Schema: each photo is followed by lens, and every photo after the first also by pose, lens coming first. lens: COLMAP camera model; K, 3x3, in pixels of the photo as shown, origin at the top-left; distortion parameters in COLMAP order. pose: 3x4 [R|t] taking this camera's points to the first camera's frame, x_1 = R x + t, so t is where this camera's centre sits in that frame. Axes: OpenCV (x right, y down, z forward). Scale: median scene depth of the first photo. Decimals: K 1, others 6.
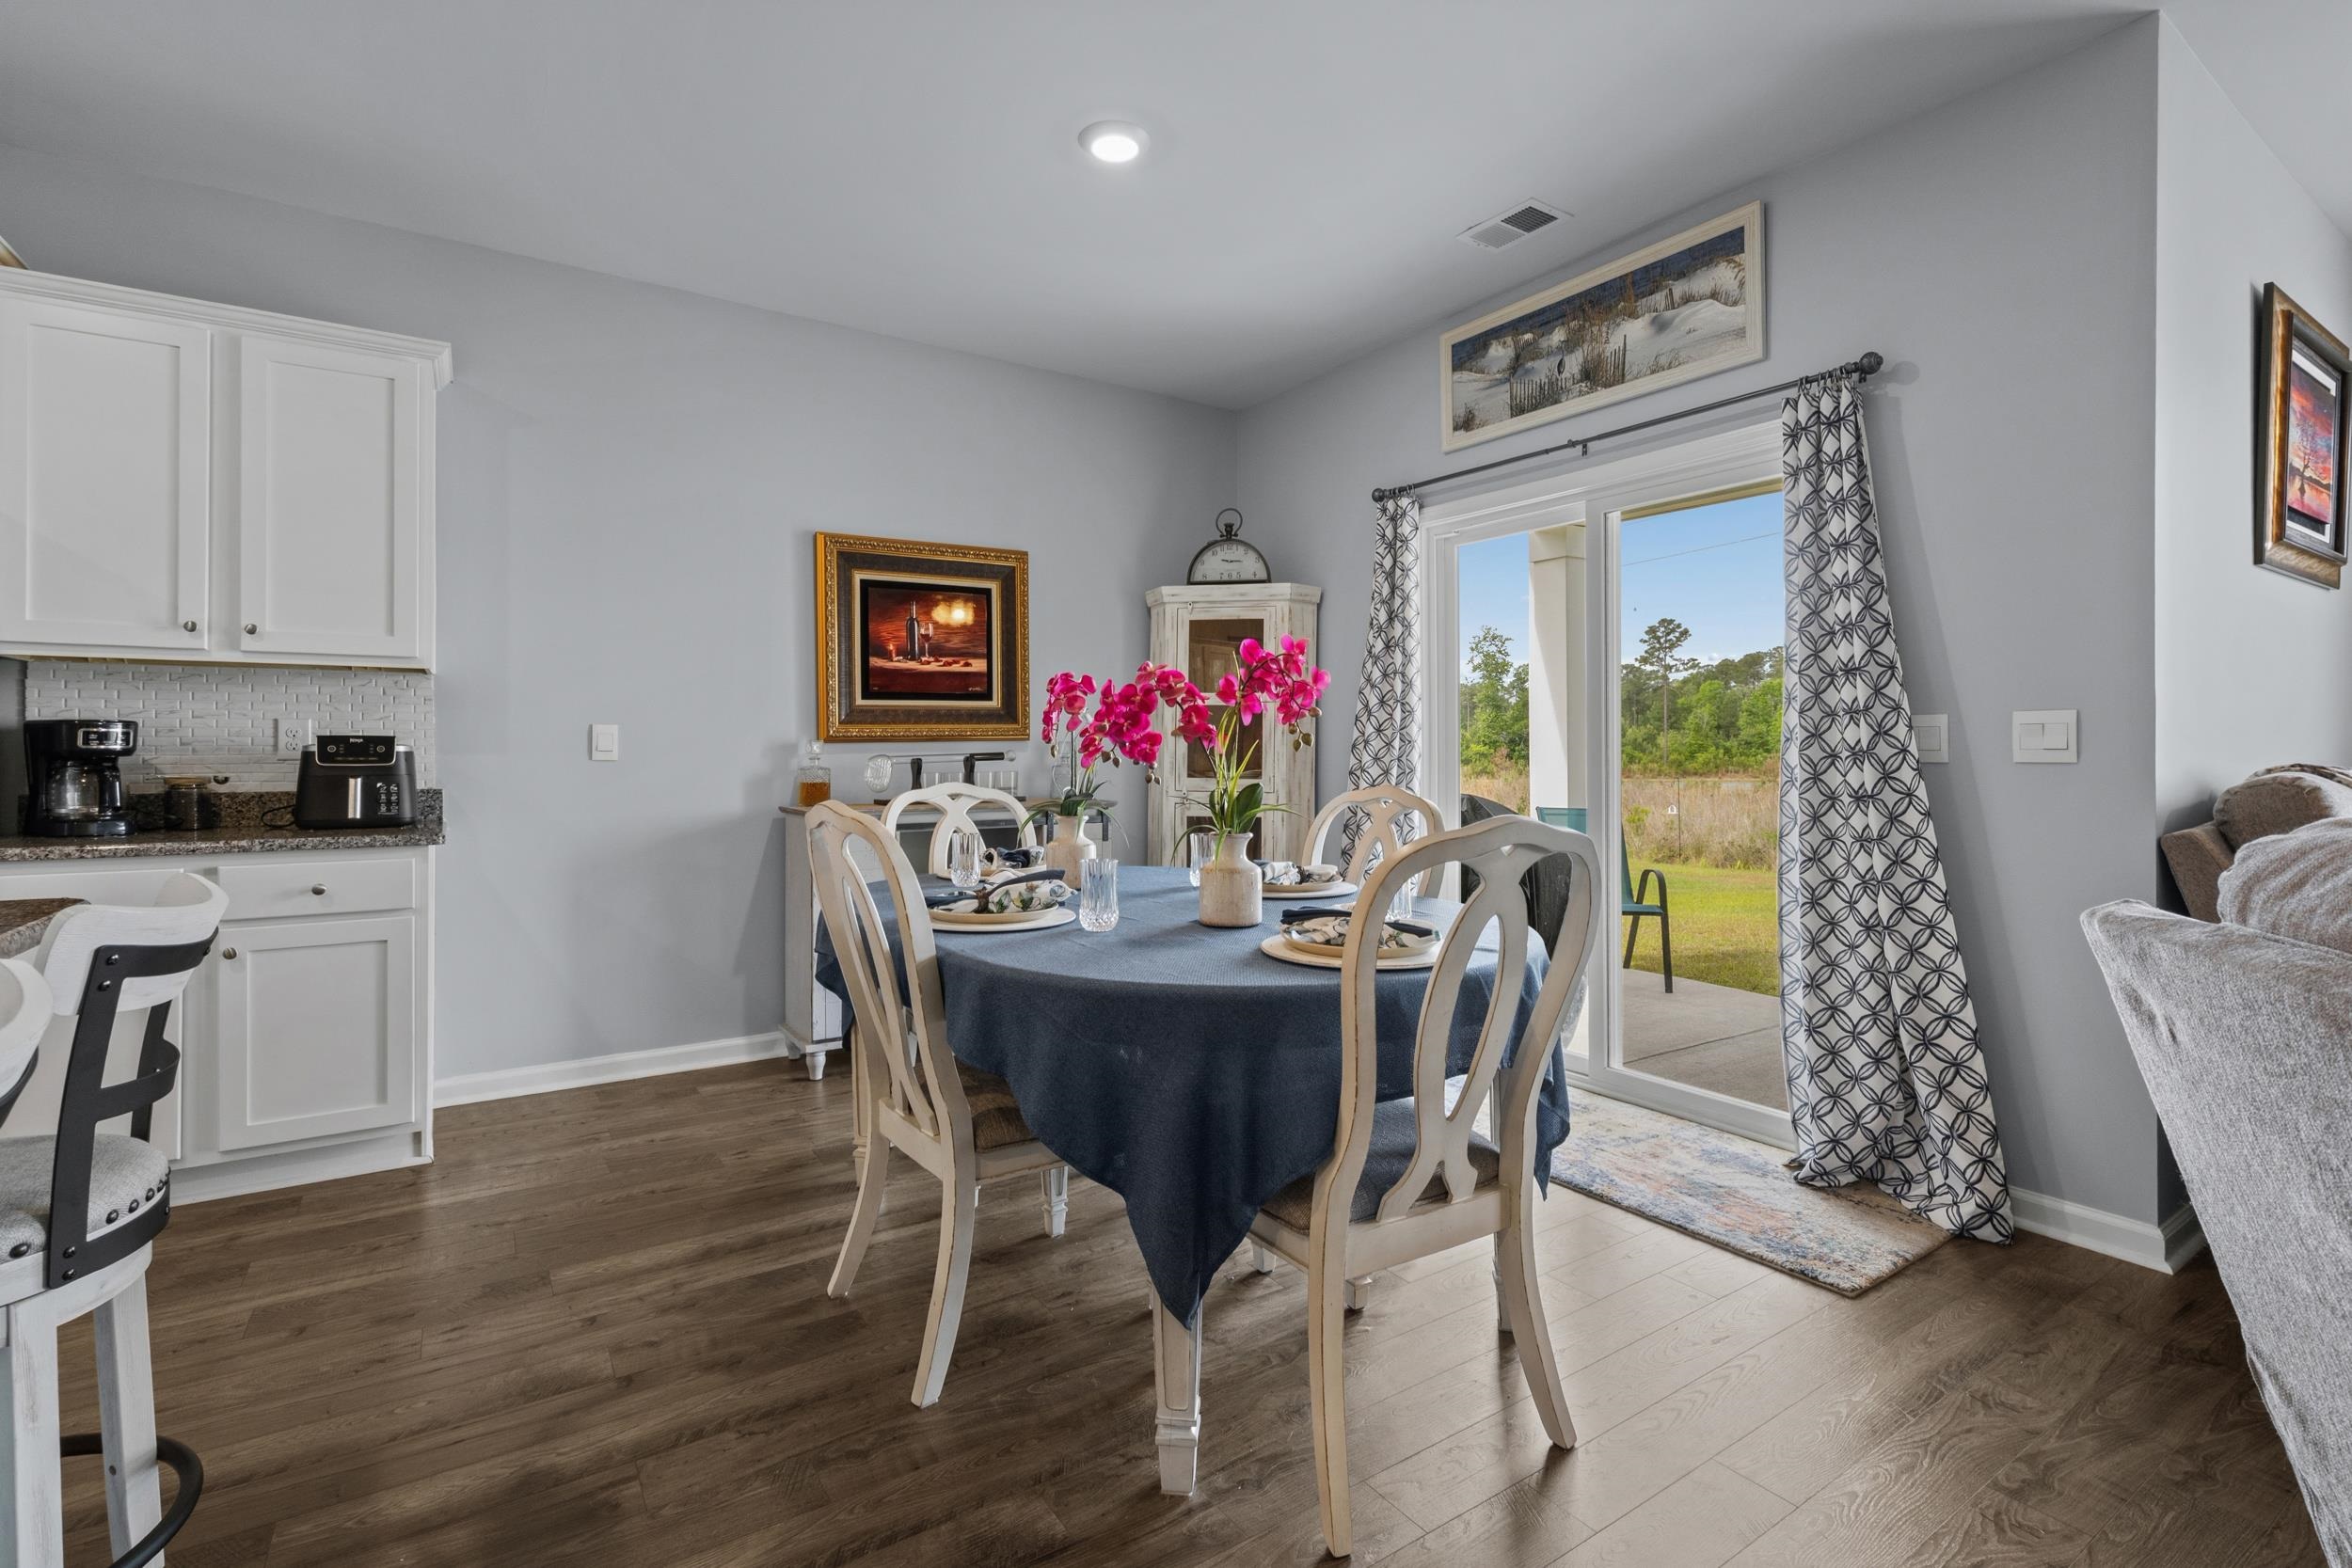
lens RADIAL K [[1079.5, 0, 1197.8], [0, 1079.5, 732.5], [0, 0, 1]] dist [0.002107, 0.000723]
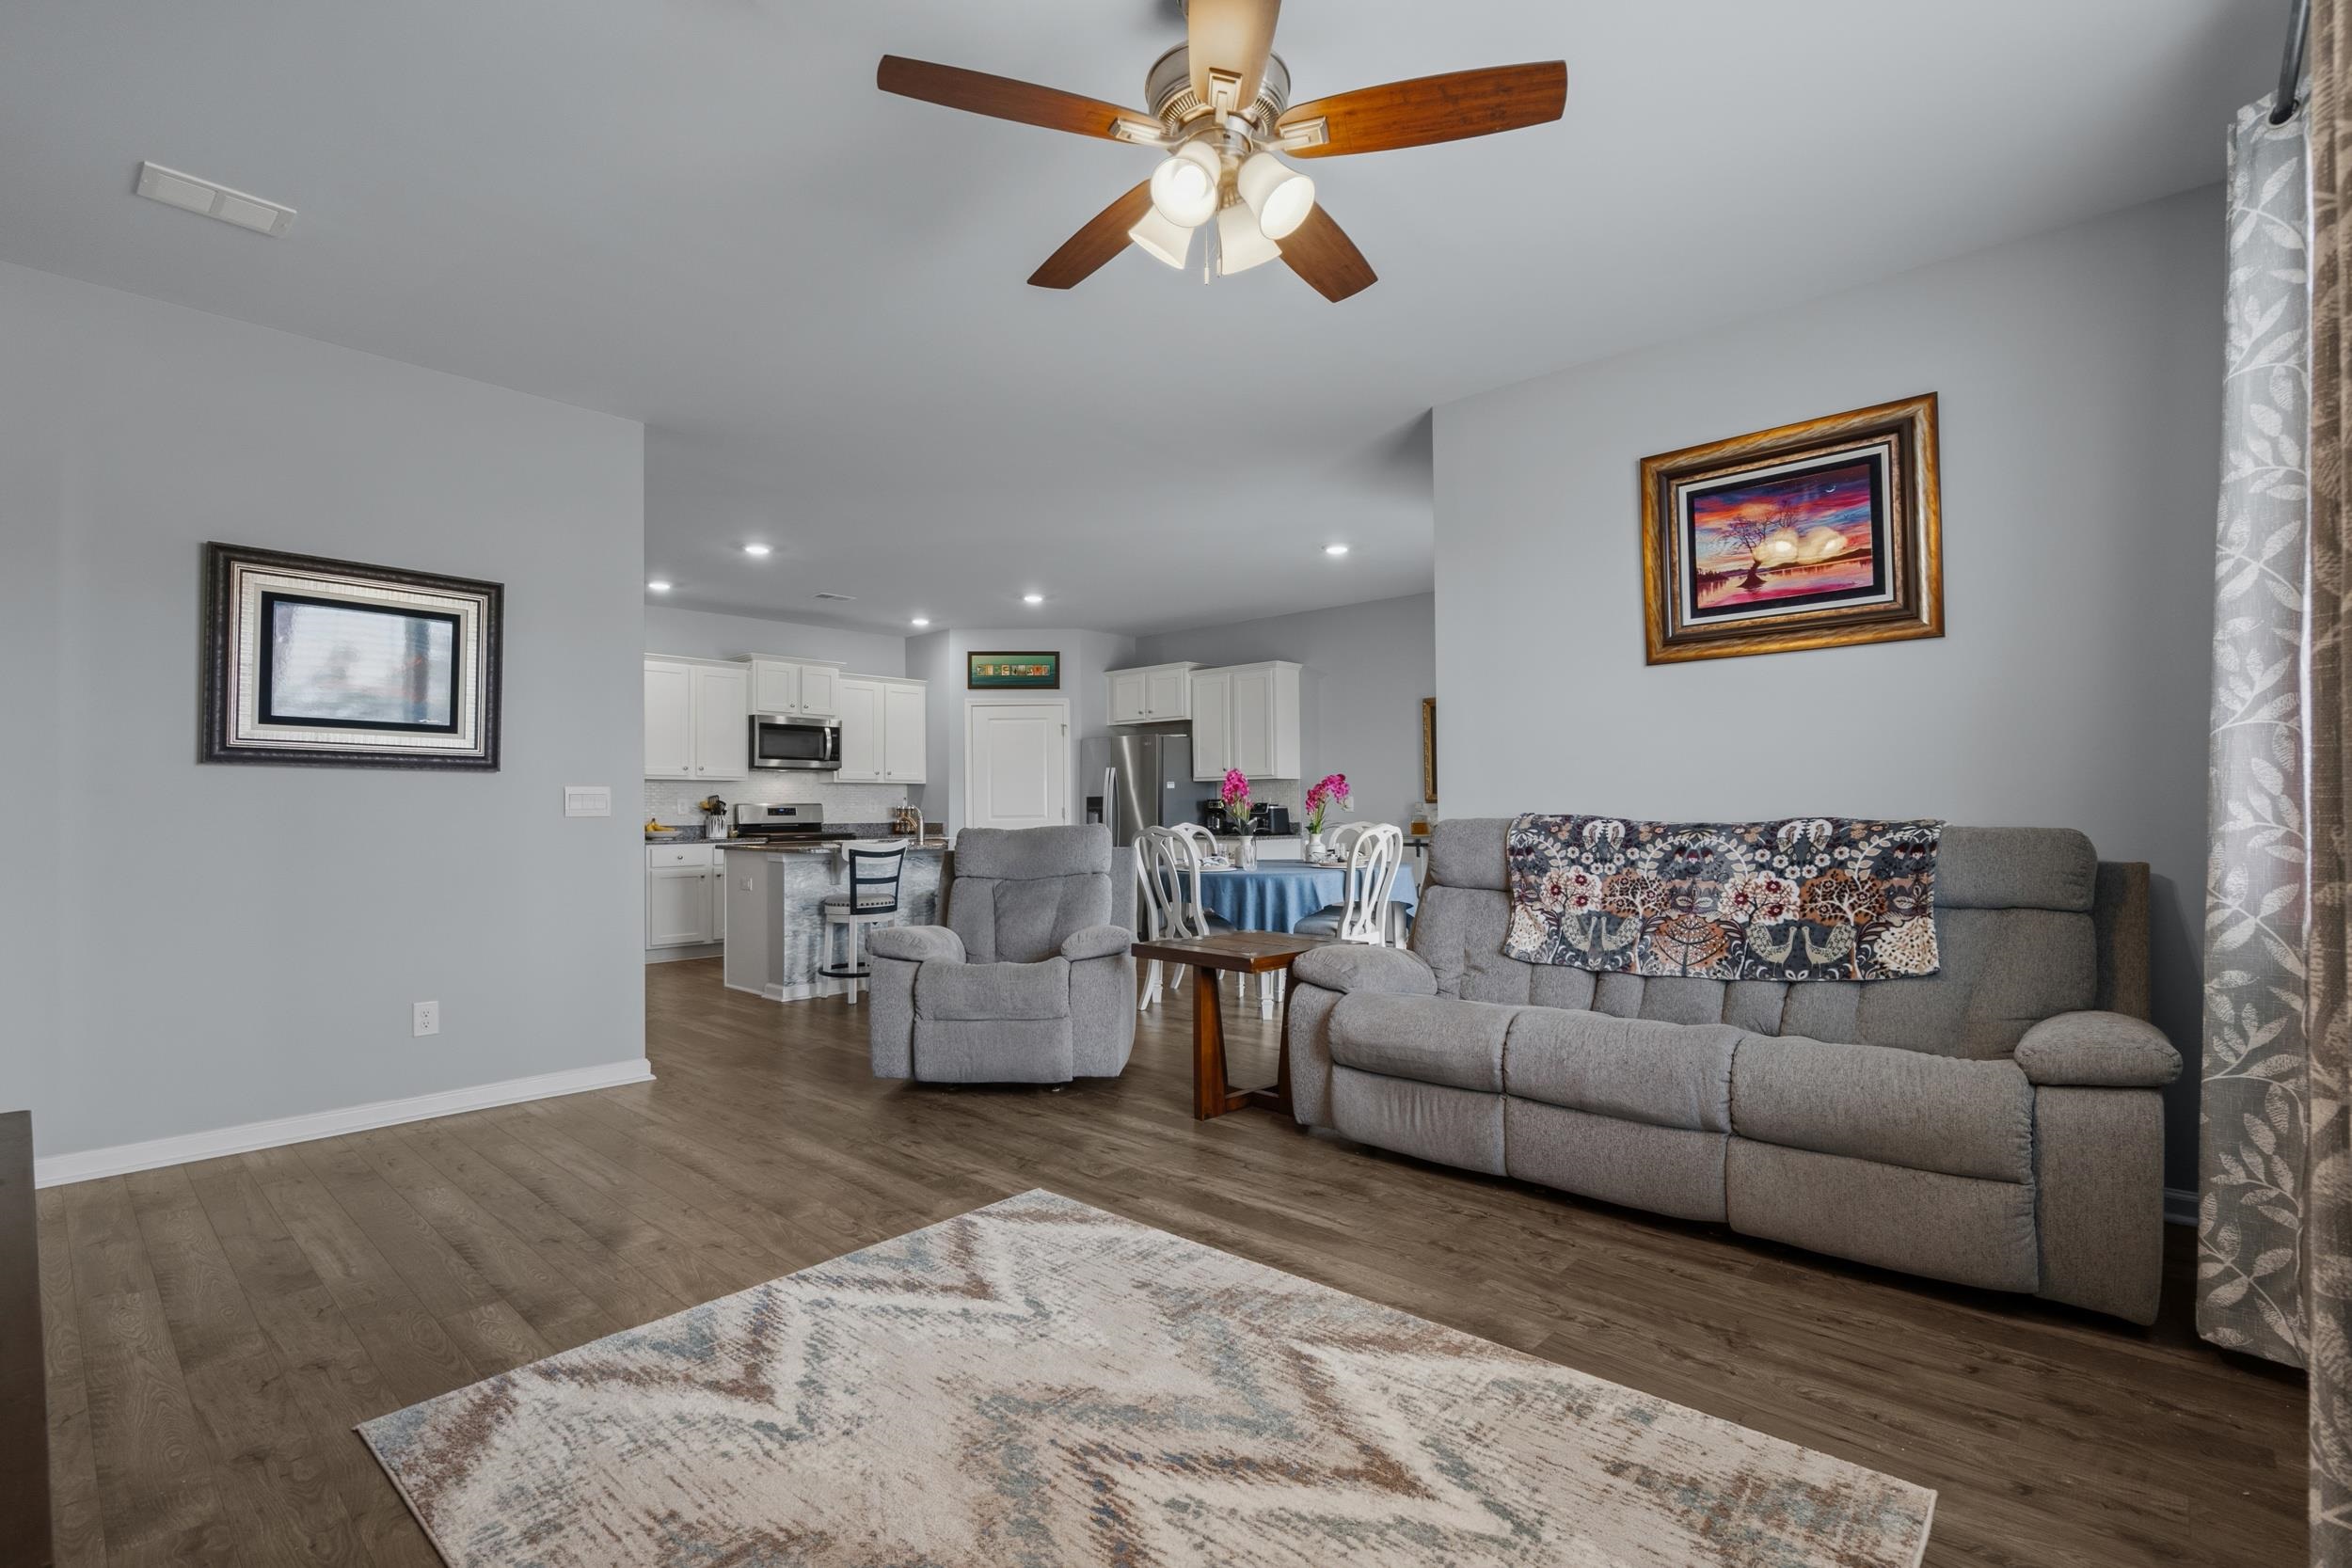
lens RADIAL K [[1079.5, 0, 1168.4], [0, 1079.5, 797.9], [0, 0, 1]] dist [0.002107, 0.000723]
pose [[0.234751, -0.013315, -0.971964, 1.905116], [0.024277, 0.999675, -0.007831, 0.005113], [0.971752, -0.021758, 0.234998, 0.077438]]
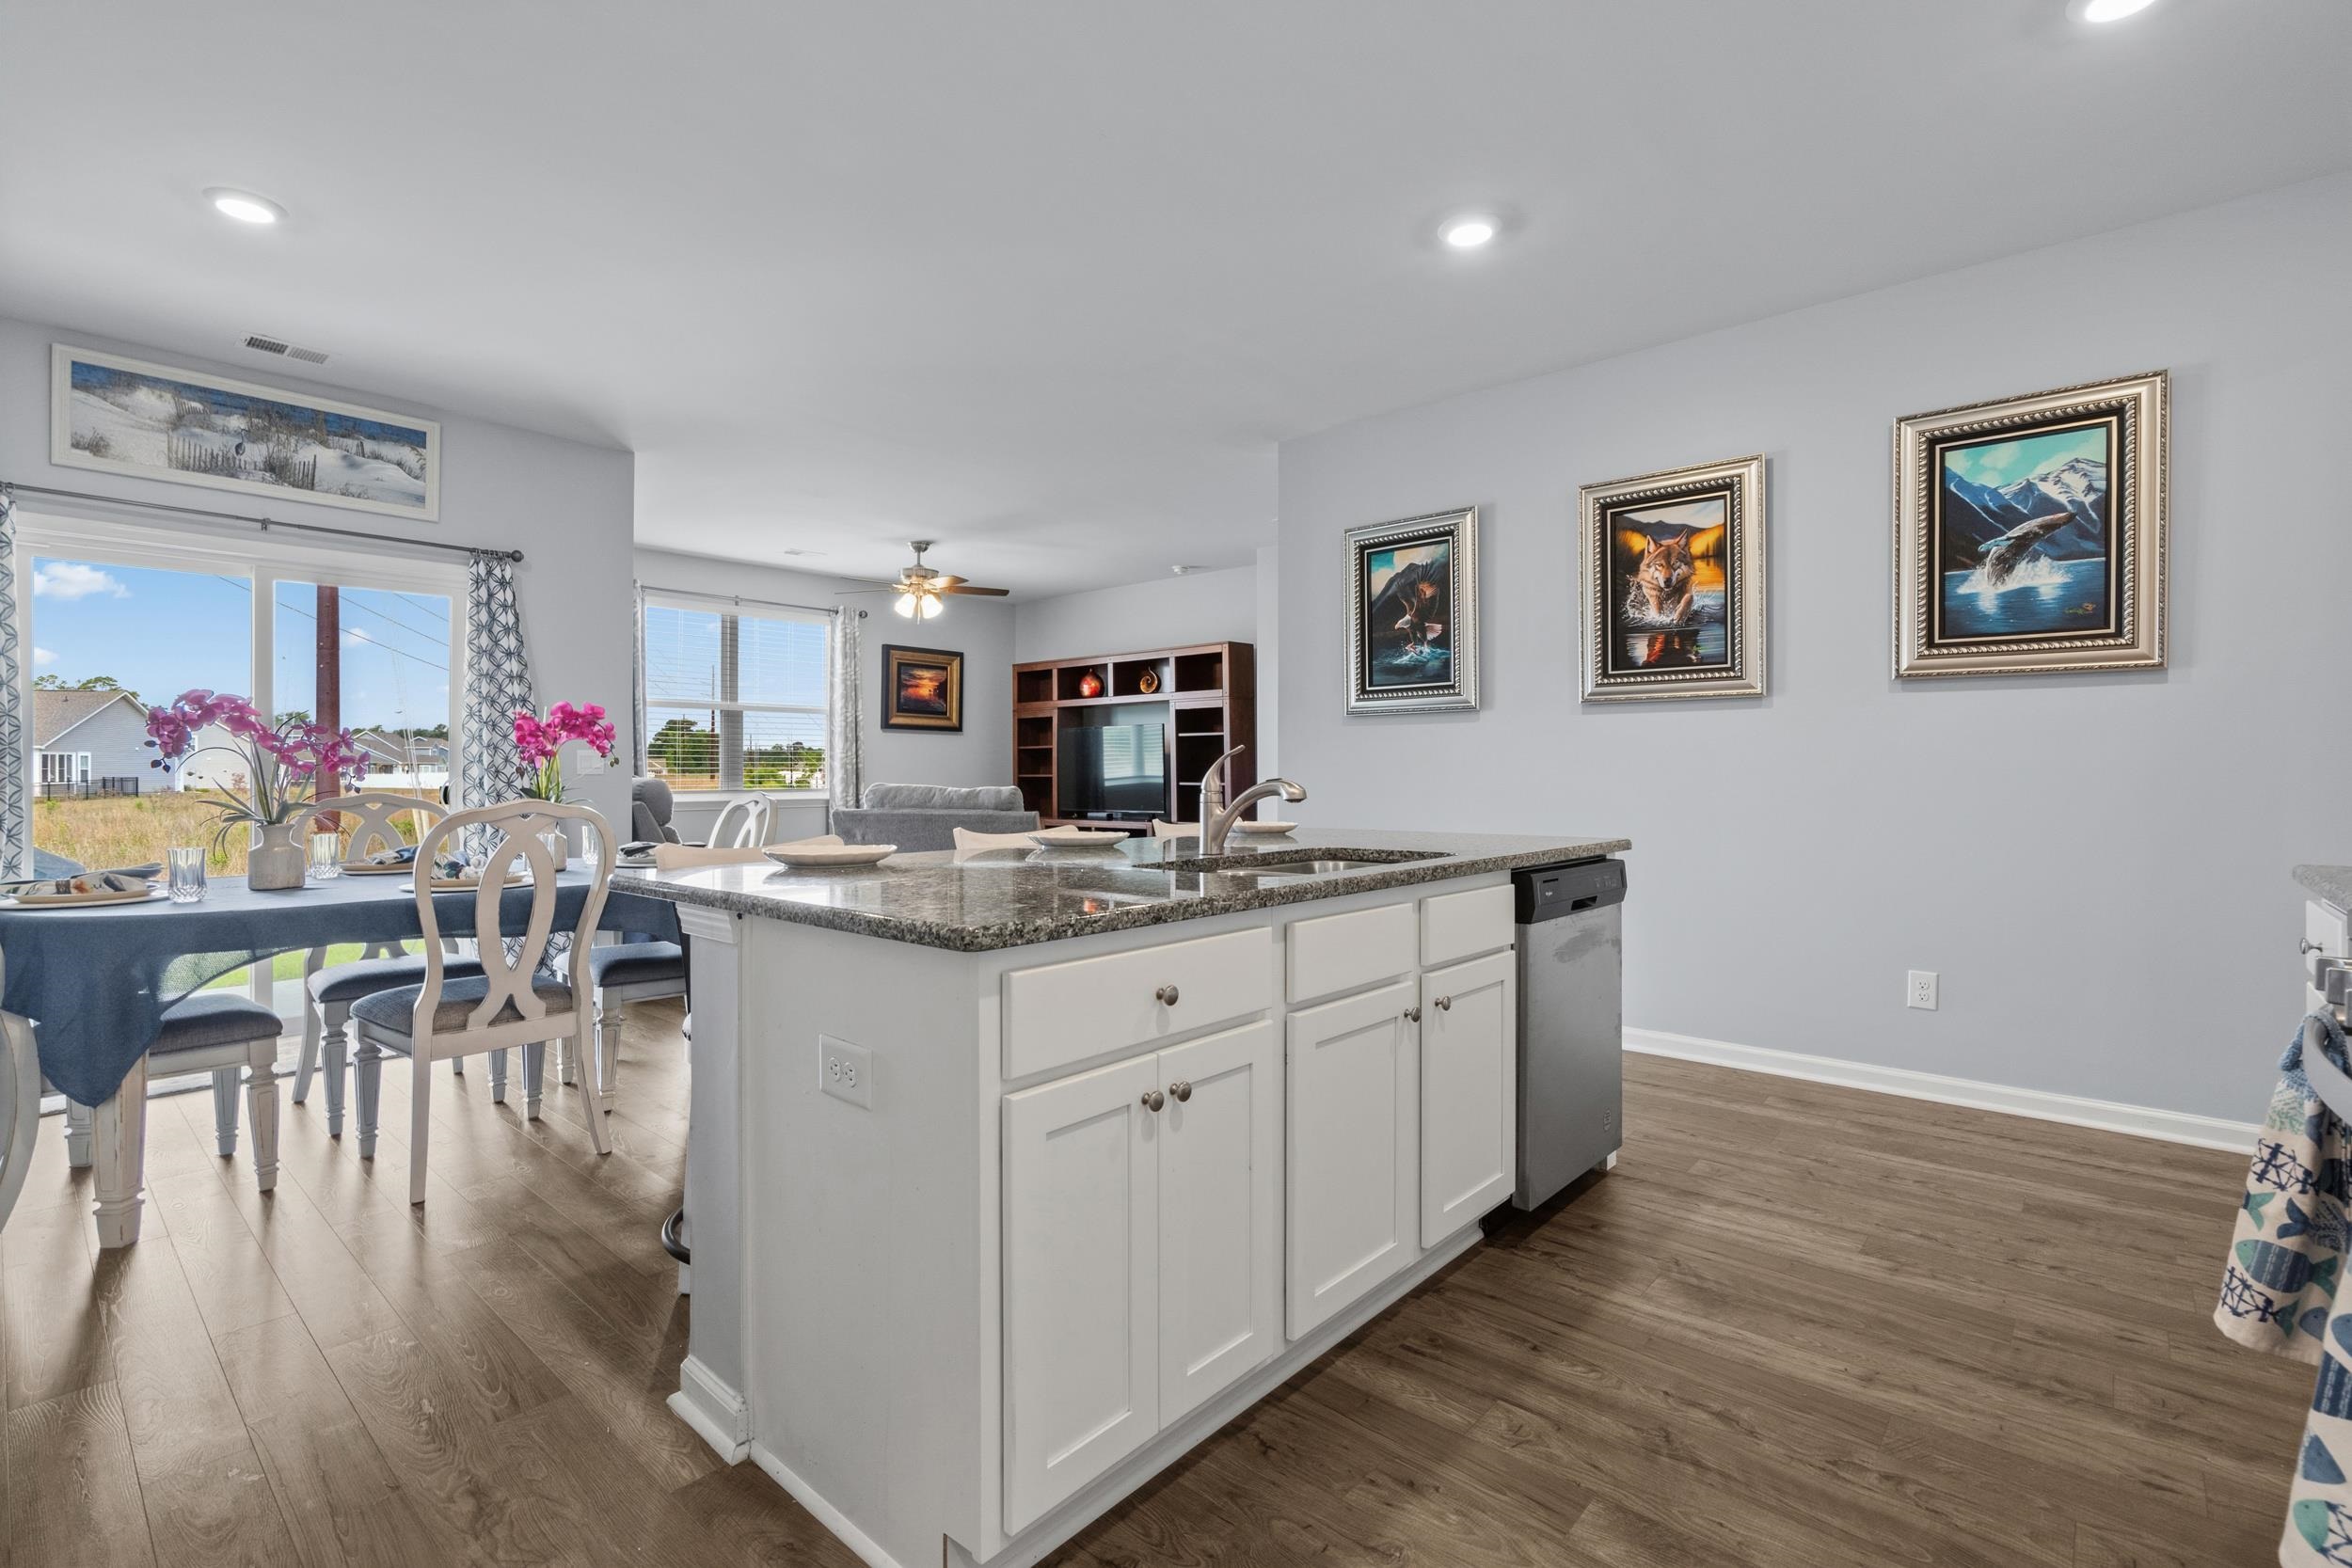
lens RADIAL K [[1079.5, 0, 1146.7], [0, 1079.5, 764.4], [0, 0, 1]] dist [0.002107, 0.000723]
pose [[-0.236243, 0.007686, 0.971664, -1.221041], [-0.014345, 0.999832, -0.011397, 0.011459], [-0.971588, -0.016631, -0.236093, 0.345663]]
